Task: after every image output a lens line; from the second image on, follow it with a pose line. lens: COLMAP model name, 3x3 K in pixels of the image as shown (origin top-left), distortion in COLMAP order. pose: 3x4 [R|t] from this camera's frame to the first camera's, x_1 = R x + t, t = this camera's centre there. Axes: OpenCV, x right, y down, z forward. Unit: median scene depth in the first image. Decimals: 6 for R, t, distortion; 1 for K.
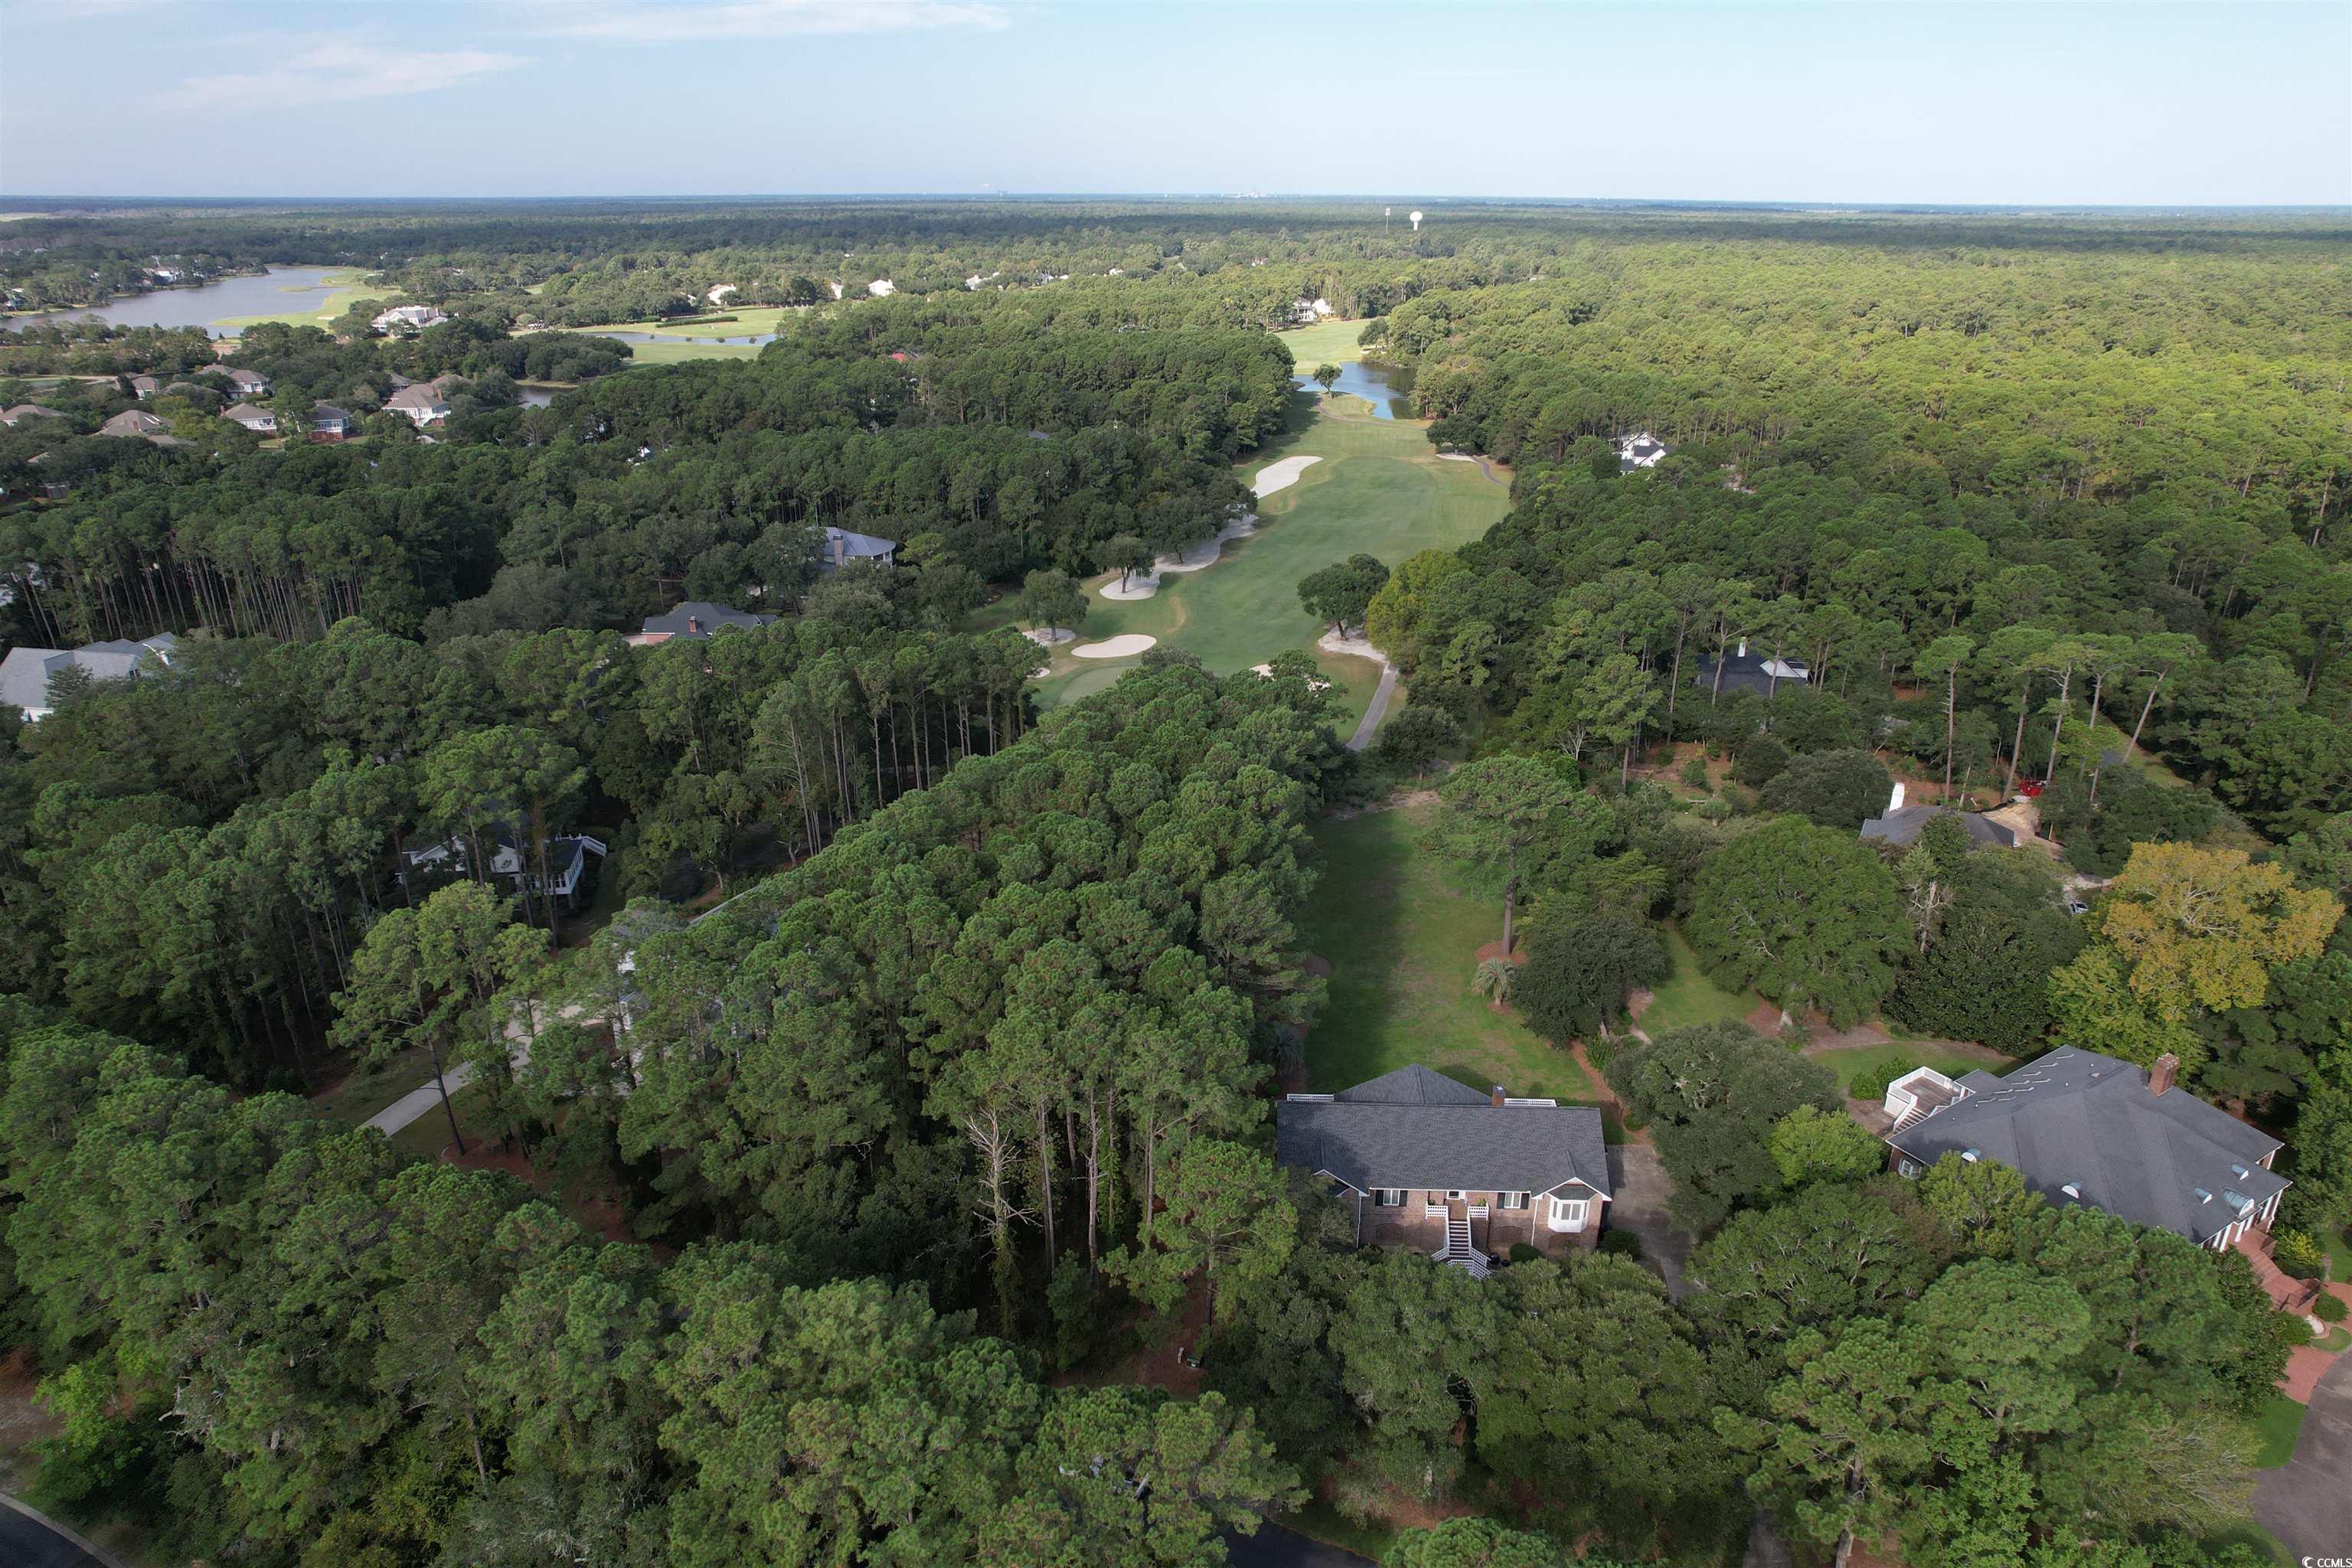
lens RADIAL K [[1499.5, 0, 1173.3], [0, 1499.5, 793.3], [0, 0, 1]] dist [-0.066345, 0.048788]
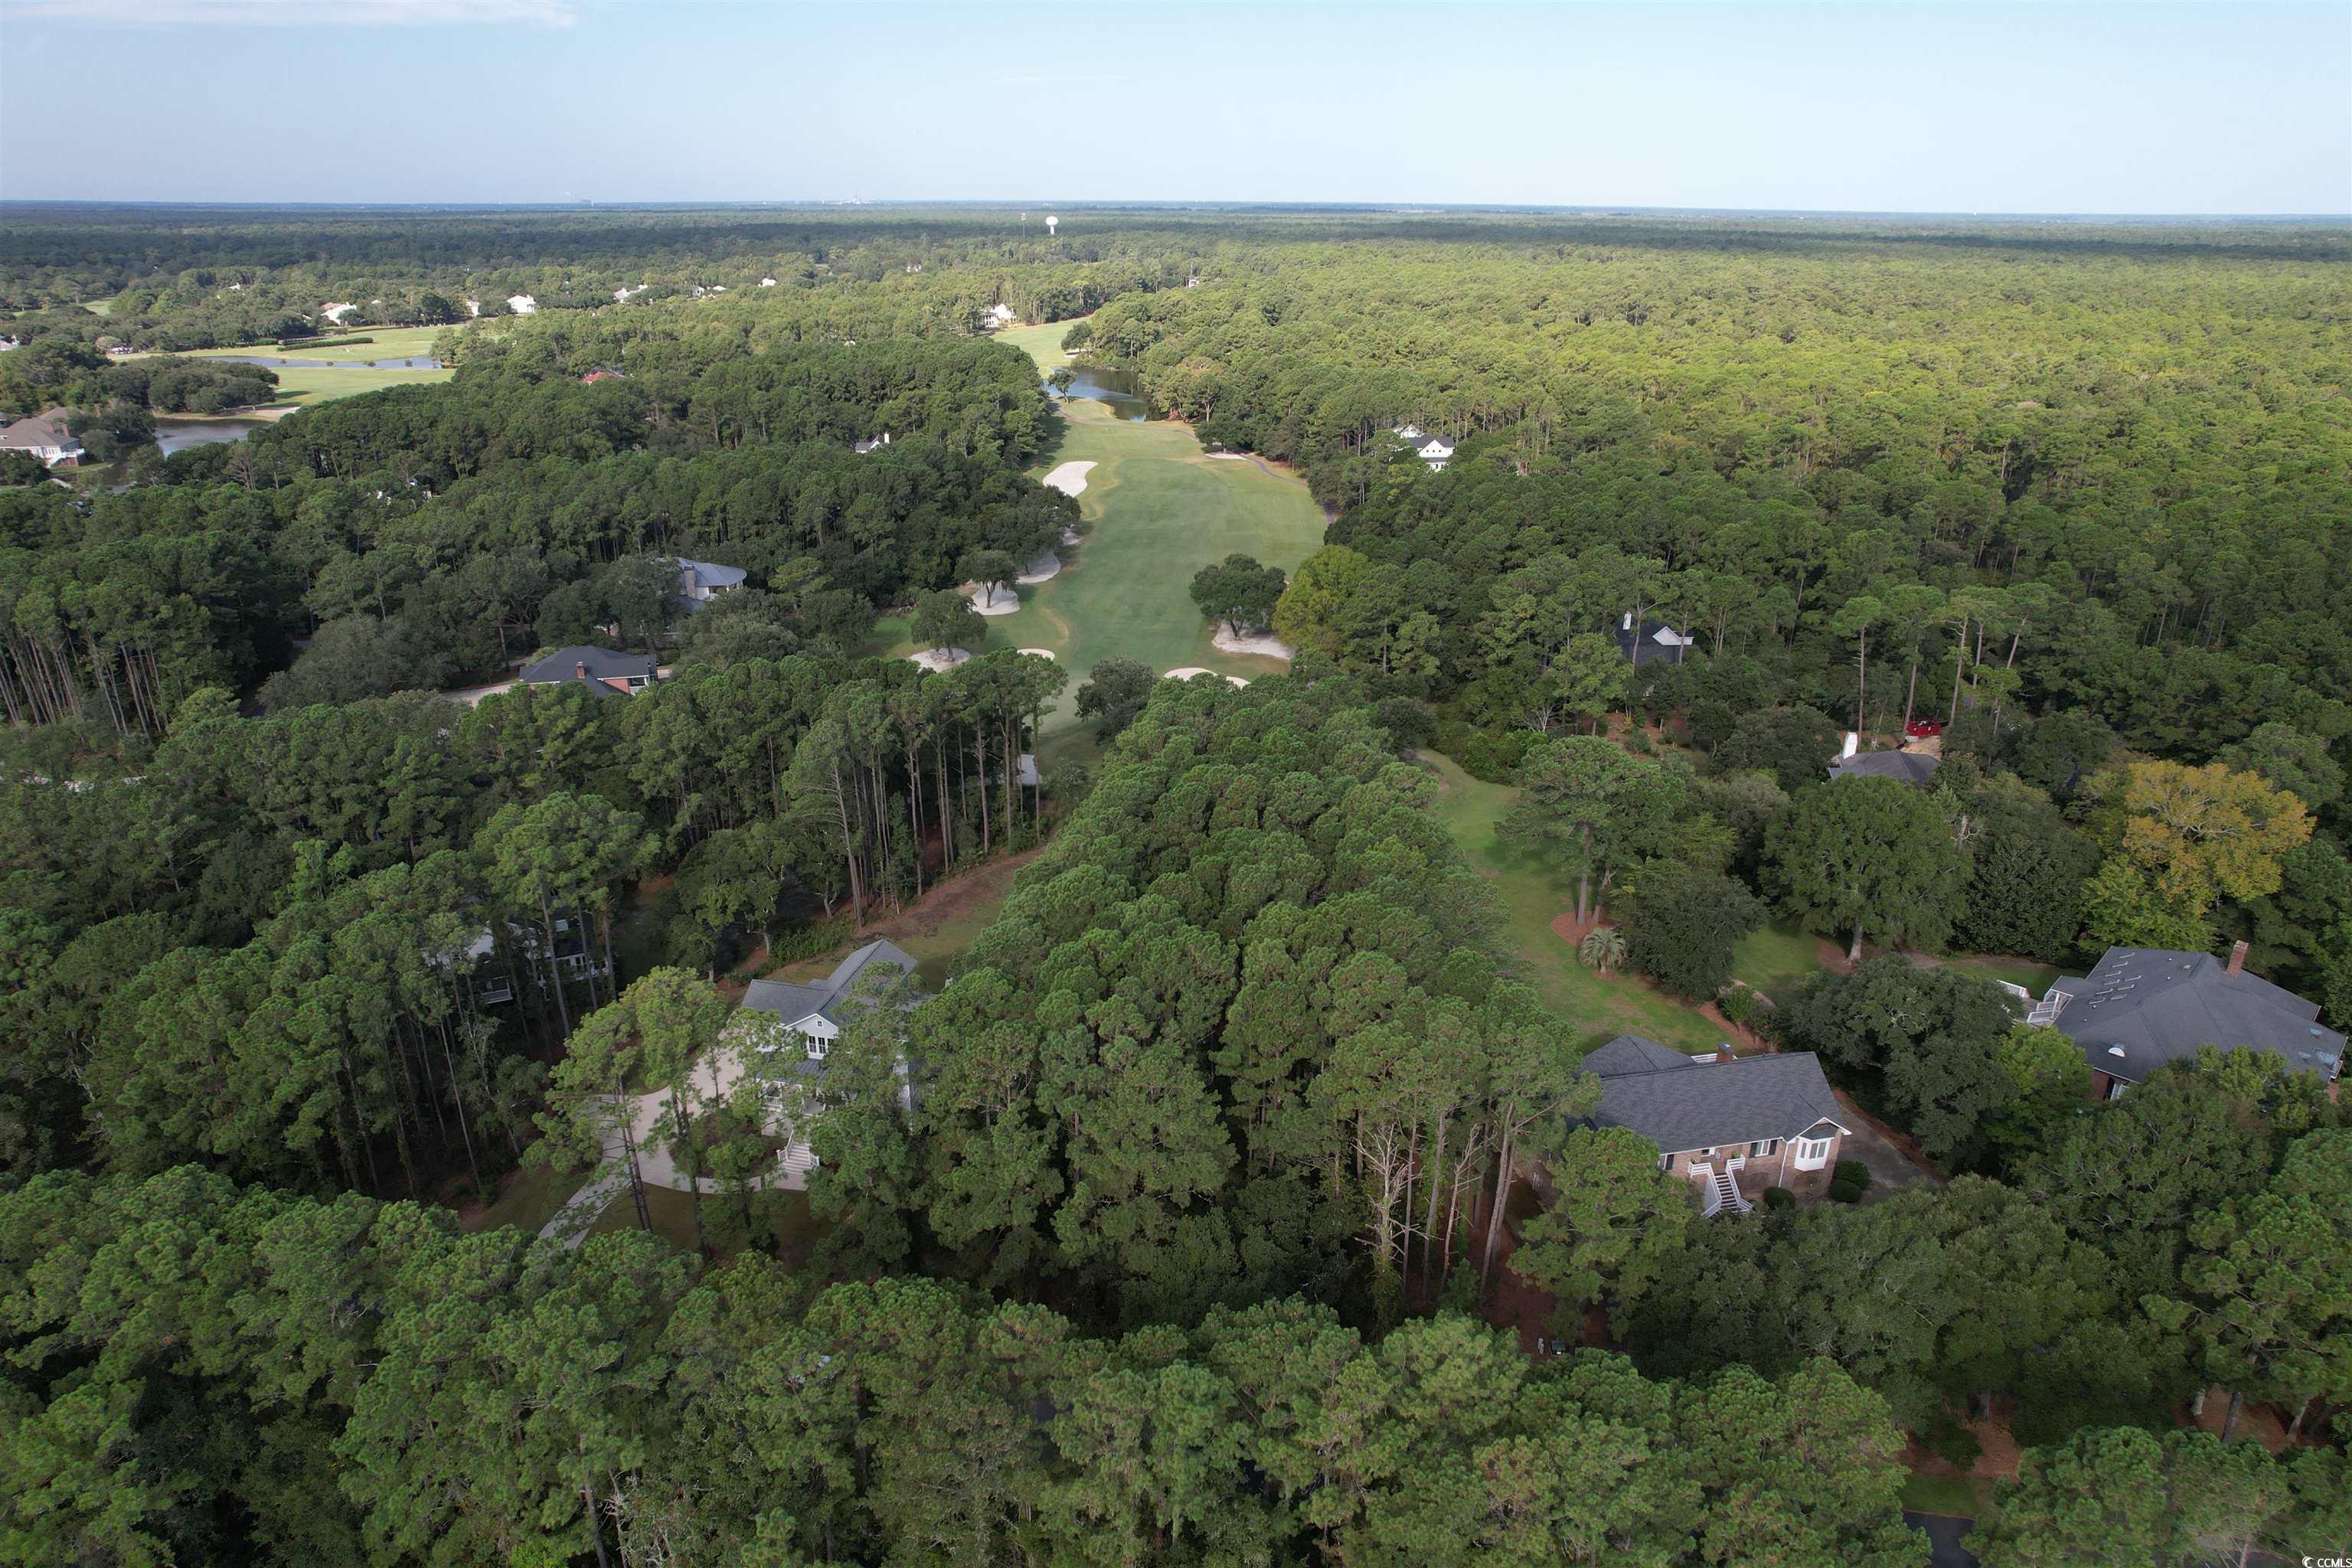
lens RADIAL K [[1499.5, 0, 1192.6], [0, 1499.5, 785.4], [0, 0, 1]] dist [-0.066345, 0.048788]
pose [[0.968771, -0.089601, 0.231204, -0.142005], [0.091436, 0.995807, 0.002785, -0.009017], [-0.230484, 0.018443, 0.972901, 0.021628]]
